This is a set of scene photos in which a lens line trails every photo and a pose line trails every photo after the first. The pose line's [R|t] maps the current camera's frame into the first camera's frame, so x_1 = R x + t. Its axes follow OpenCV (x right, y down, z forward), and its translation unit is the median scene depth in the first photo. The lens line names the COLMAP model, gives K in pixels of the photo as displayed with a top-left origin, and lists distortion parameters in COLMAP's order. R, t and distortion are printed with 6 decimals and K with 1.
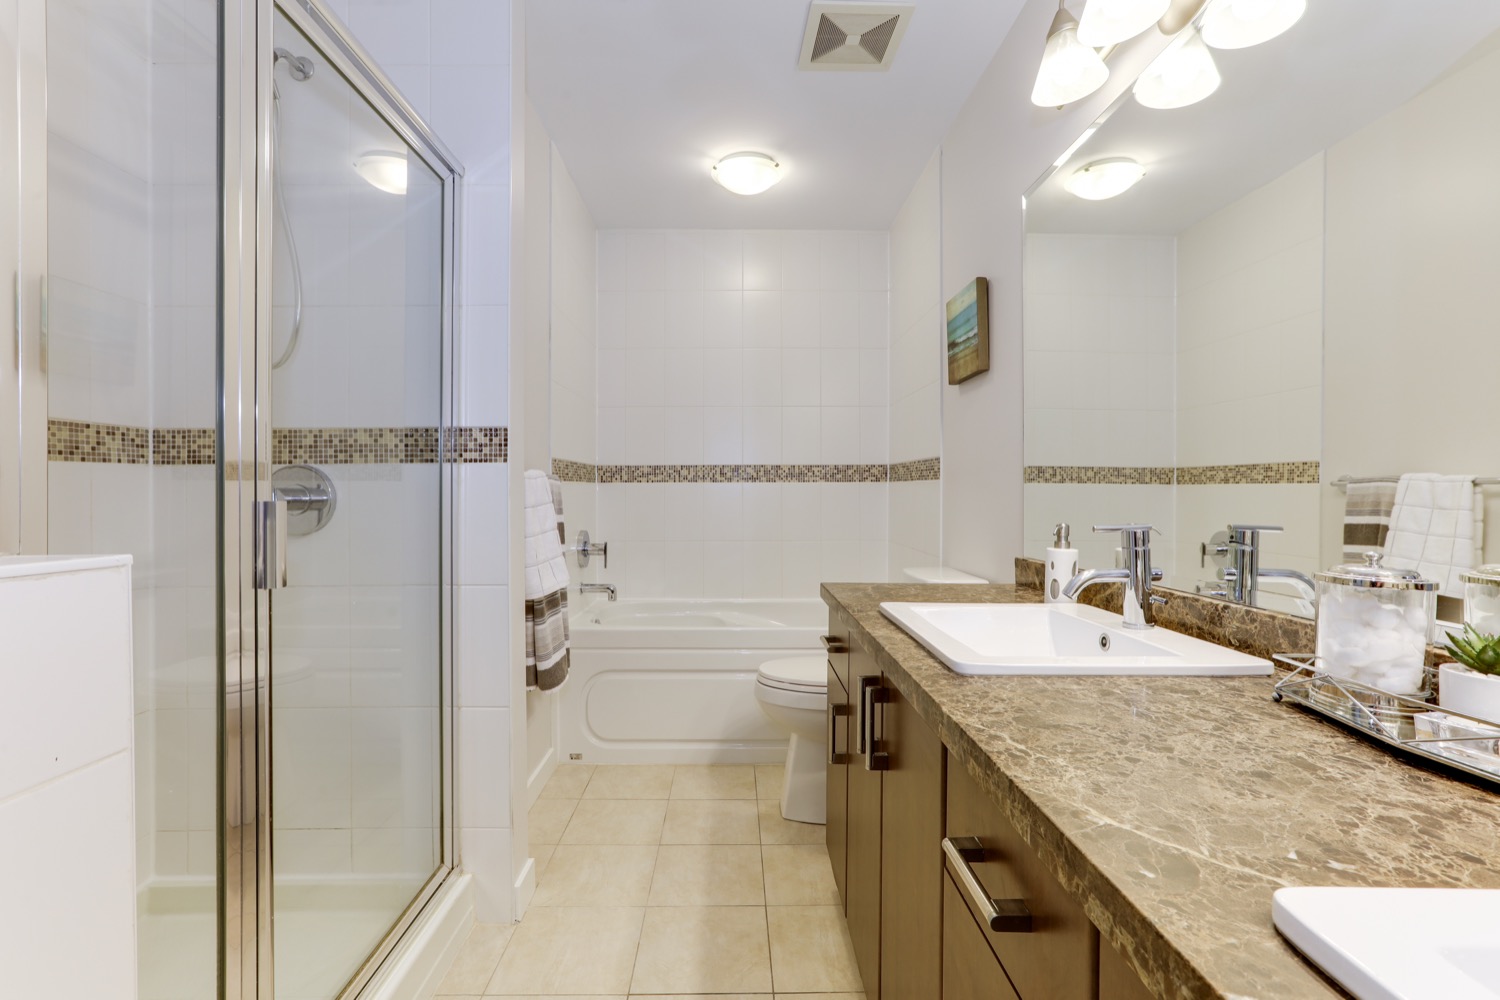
lens RADIAL K [[688.9, 0, 743.8], [0, 688.9, 503.0], [0, 0, 1]] dist [-0.030954, 0.015633]
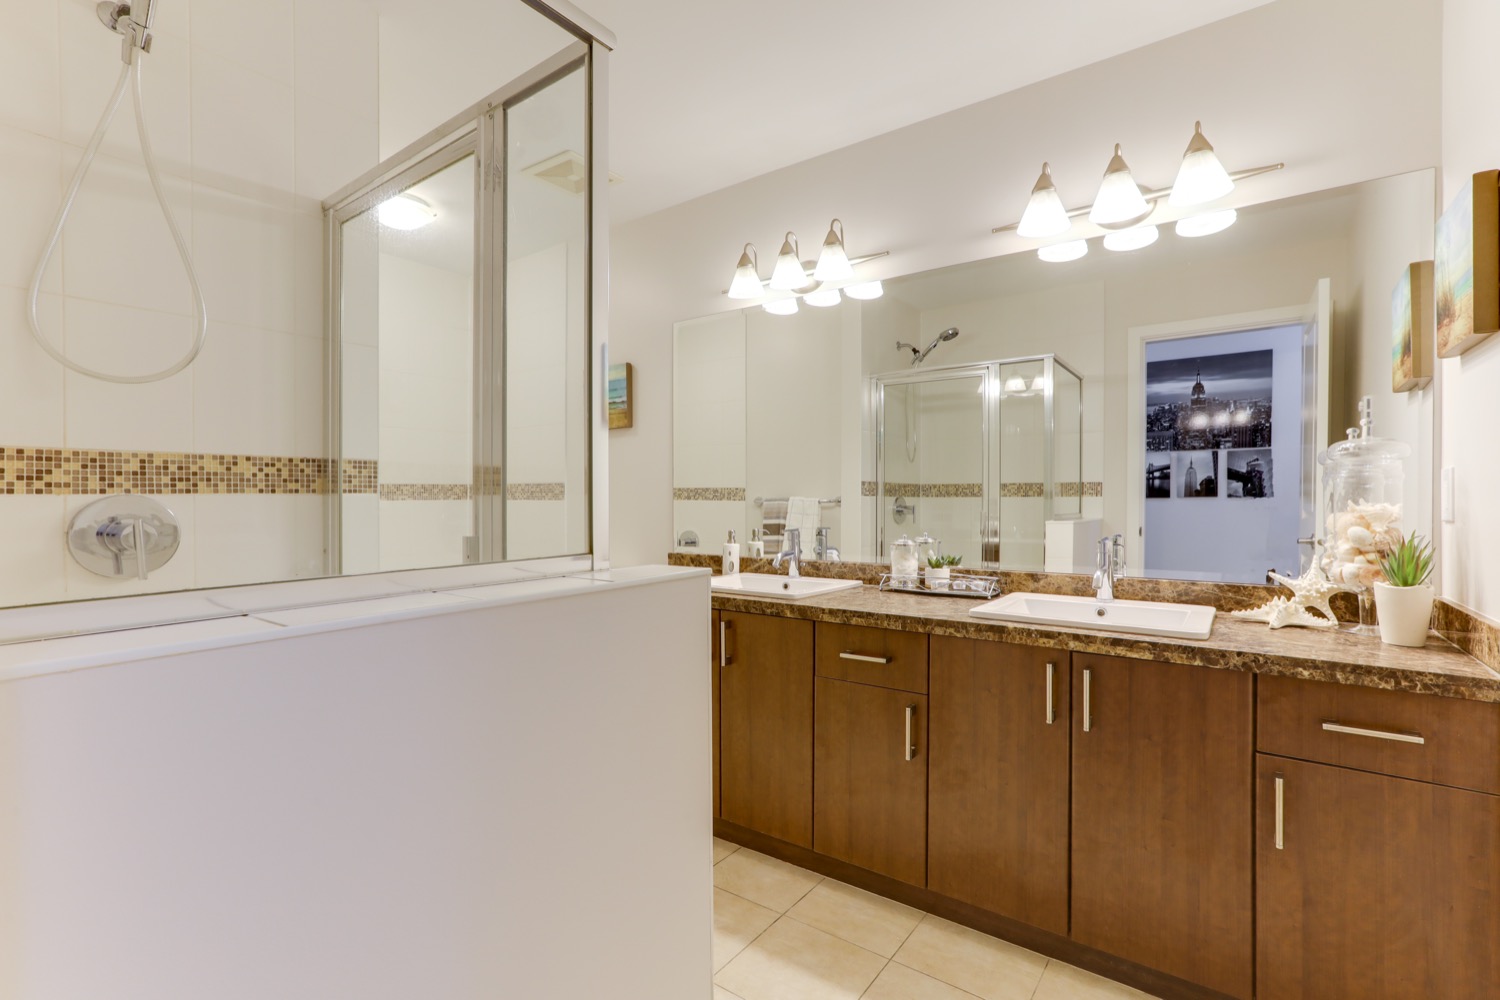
lens RADIAL K [[688.9, 0, 761.8], [0, 688.9, 503.6], [0, 0, 1]] dist [-0.030954, 0.015633]
pose [[0.602520, -0.008839, 0.798055, -0.837923], [0.016521, 0.999863, -0.001399, -0.031002], [-0.797933, 0.014027, 0.602583, -0.130033]]
